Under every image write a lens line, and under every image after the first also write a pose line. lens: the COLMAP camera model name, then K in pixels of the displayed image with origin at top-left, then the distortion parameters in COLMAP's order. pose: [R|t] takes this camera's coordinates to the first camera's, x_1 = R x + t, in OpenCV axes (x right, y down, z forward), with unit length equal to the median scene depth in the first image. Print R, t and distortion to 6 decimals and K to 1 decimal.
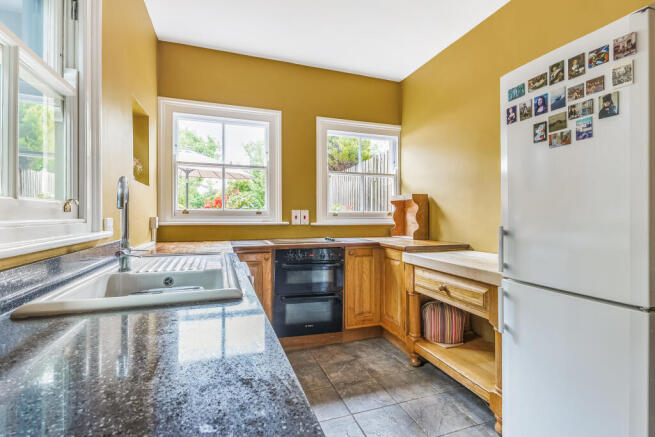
lens RADIAL K [[312.3, 0, 349.0], [0, 312.3, 216.4], [0, 0, 1]] dist [0.002393, -0.000921]
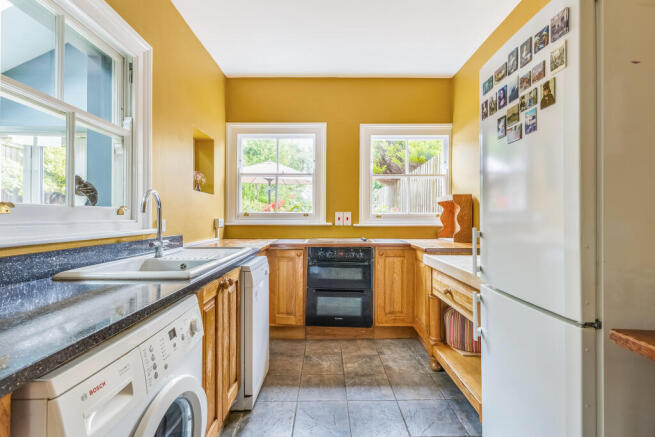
lens RADIAL K [[312.3, 0, 350.3], [0, 312.3, 217.7], [0, 0, 1]] dist [0.002393, -0.000921]
pose [[0.942833, -0.001464, -0.333263, 0.303290], [0.001171, 0.999999, -0.001081, 0.000143], [0.333264, 0.000629, 0.942833, -0.015456]]
